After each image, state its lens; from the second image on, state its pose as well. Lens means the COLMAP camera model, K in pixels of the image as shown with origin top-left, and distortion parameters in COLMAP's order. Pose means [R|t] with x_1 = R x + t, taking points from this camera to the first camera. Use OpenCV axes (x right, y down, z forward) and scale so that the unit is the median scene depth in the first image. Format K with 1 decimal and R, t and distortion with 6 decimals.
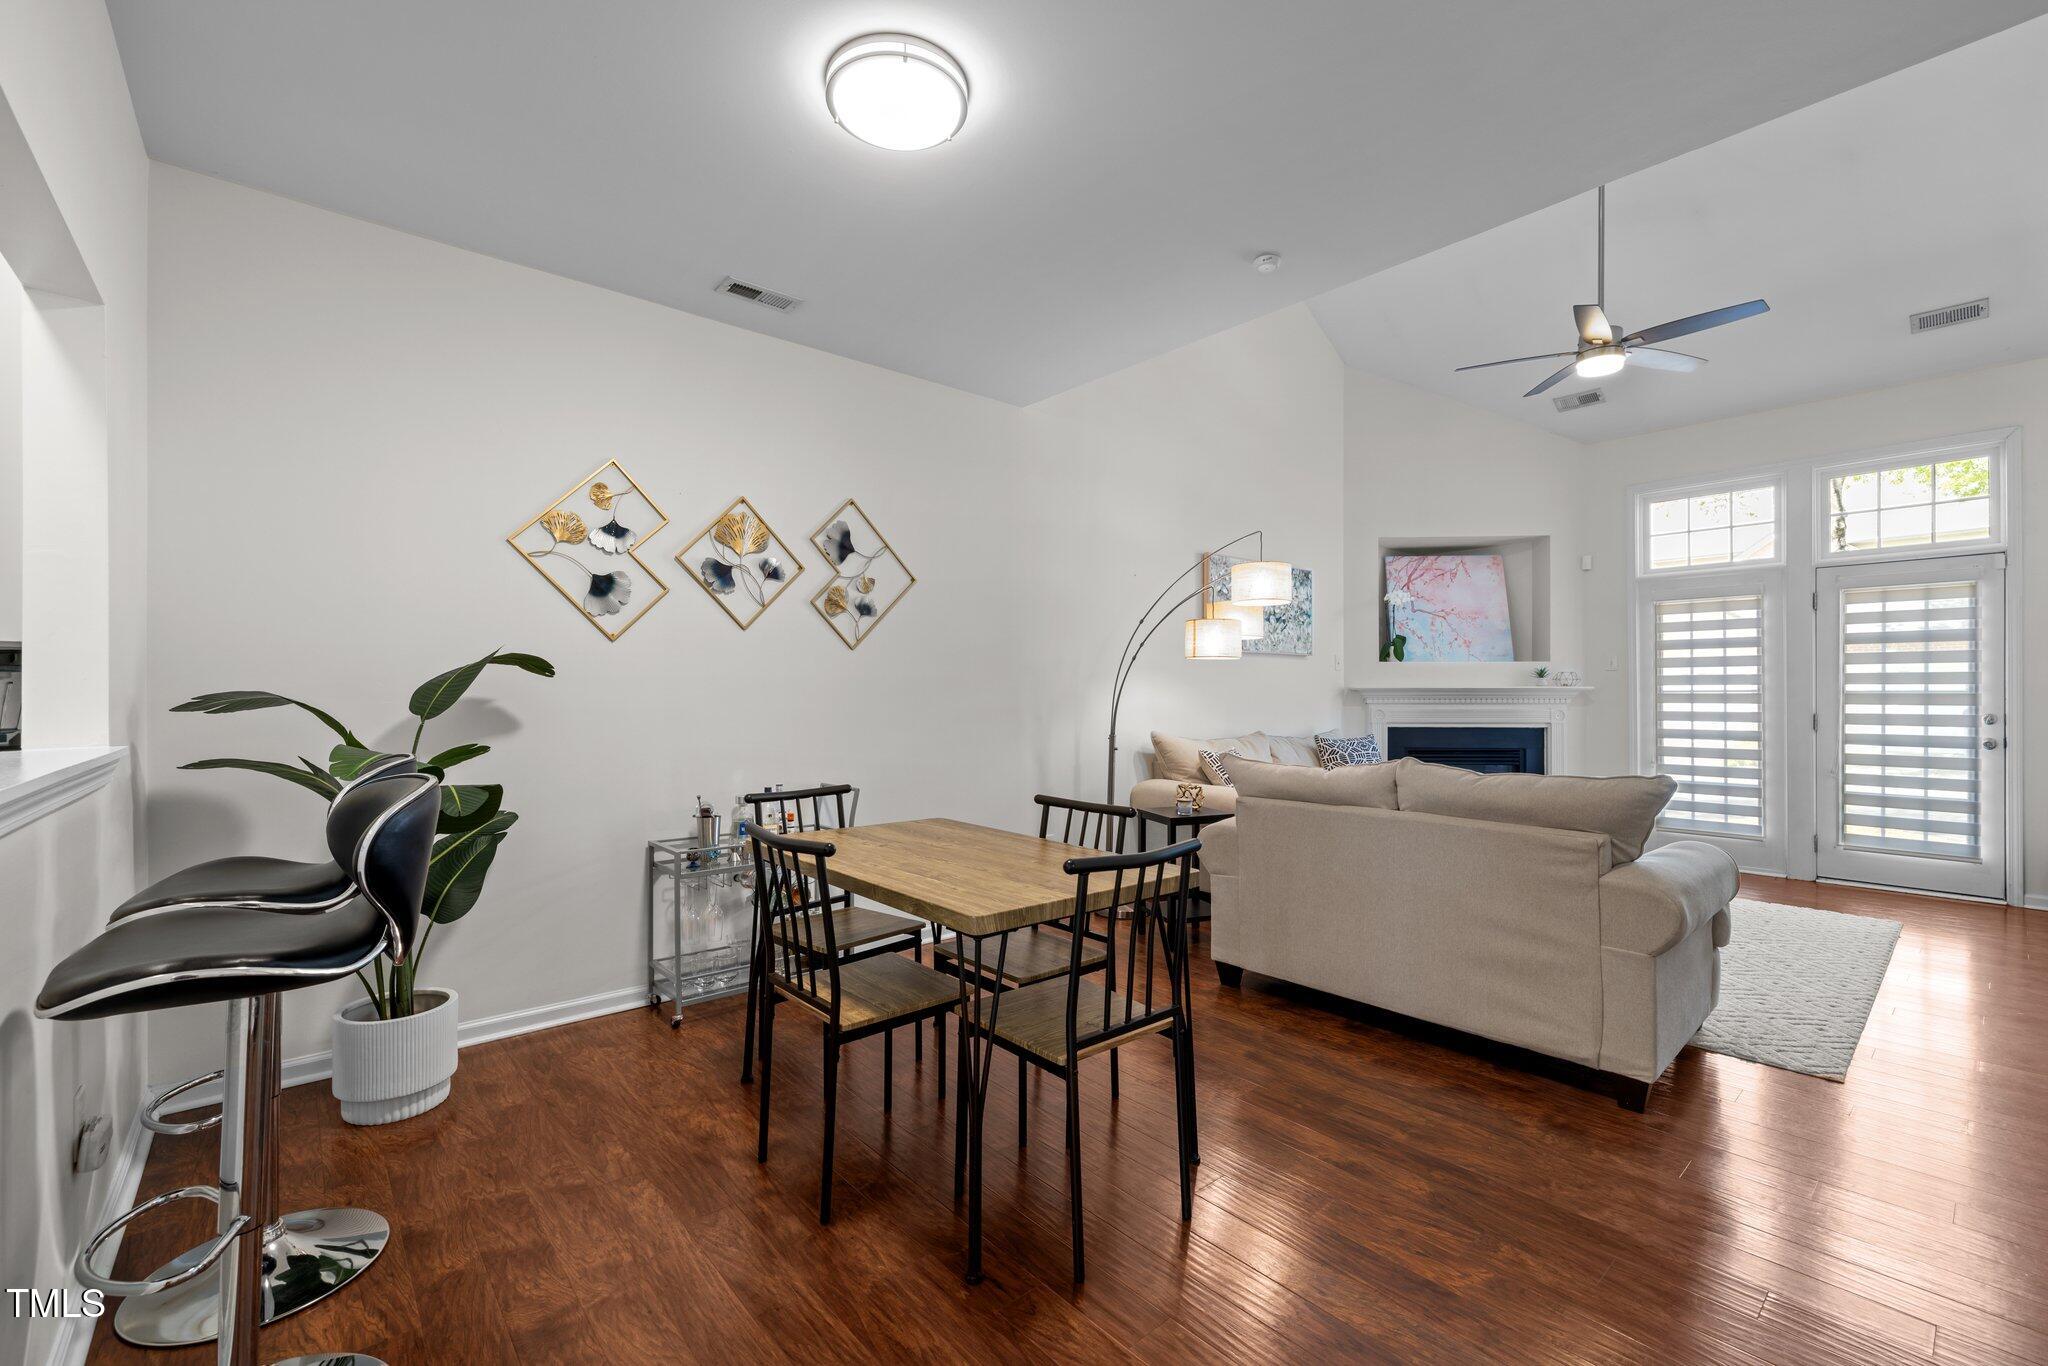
lens RADIAL K [[860.9, 0, 1022.1], [0, 860.9, 693.2], [0, 0, 1]] dist [0.001297, -0.000300]
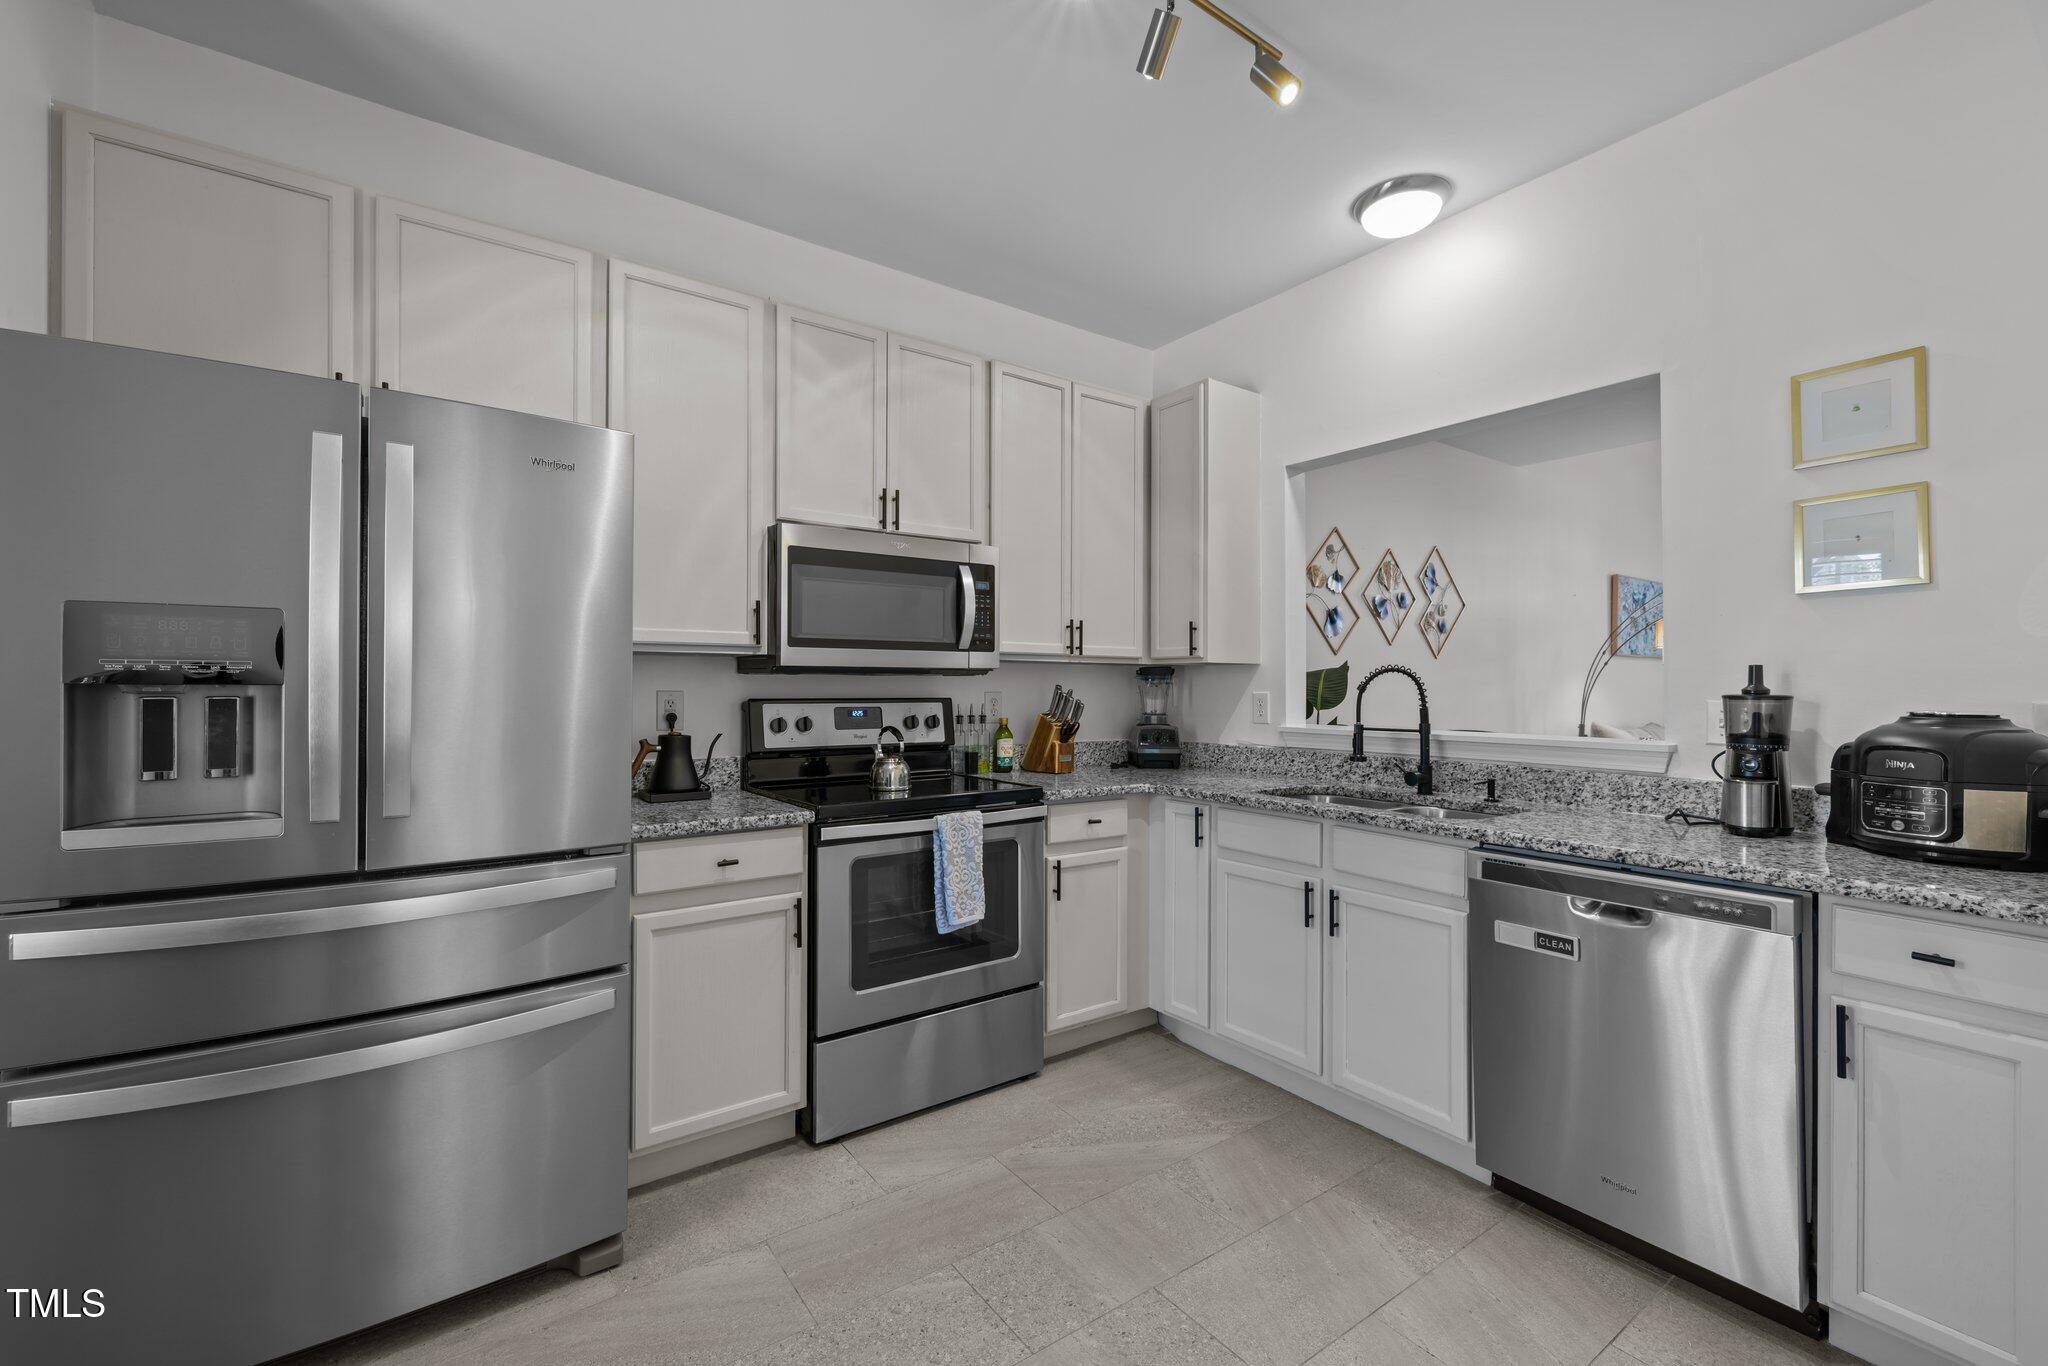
lens RADIAL K [[860.9, 0, 1038.1], [0, 860.9, 679.7], [0, 0, 1]] dist [0.001297, -0.000300]
pose [[0.996841, 0.003729, -0.079329, -0.551361], [-0.004147, 0.999978, -0.005112, -0.006093], [0.079309, 0.005425, 0.996835, -0.297058]]
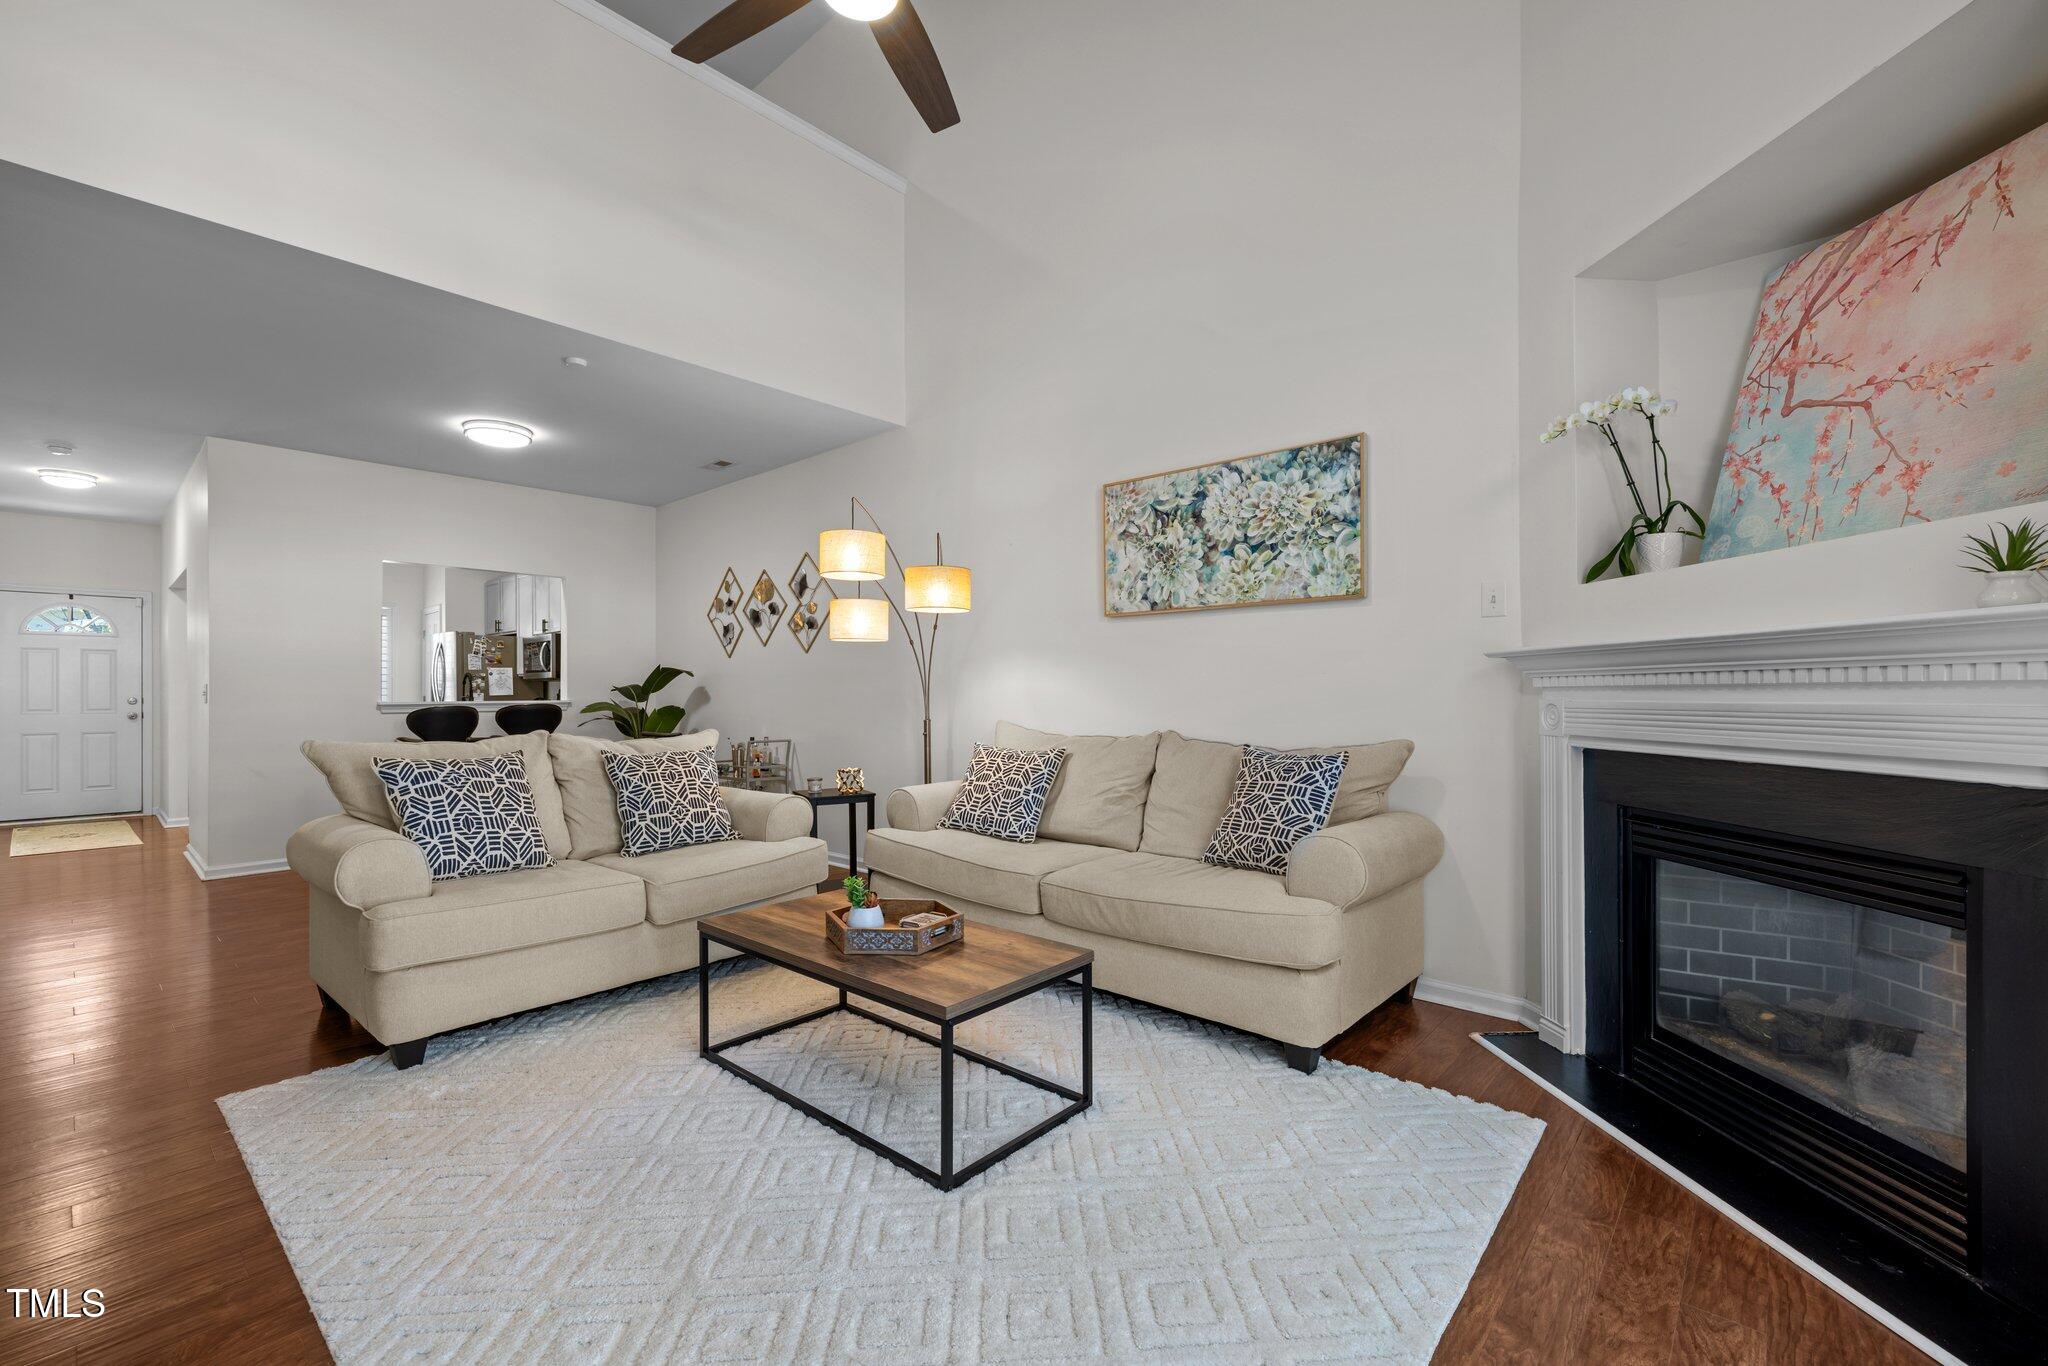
lens RADIAL K [[860.9, 0, 1021.4], [0, 860.9, 693.7], [0, 0, 1]] dist [0.001297, -0.000300]
pose [[0.126909, -0.001021, -0.991914, 1.041569], [0.005094, 0.999987, -0.000378, 0.017781], [0.991901, -0.005005, 0.126912, 0.920135]]
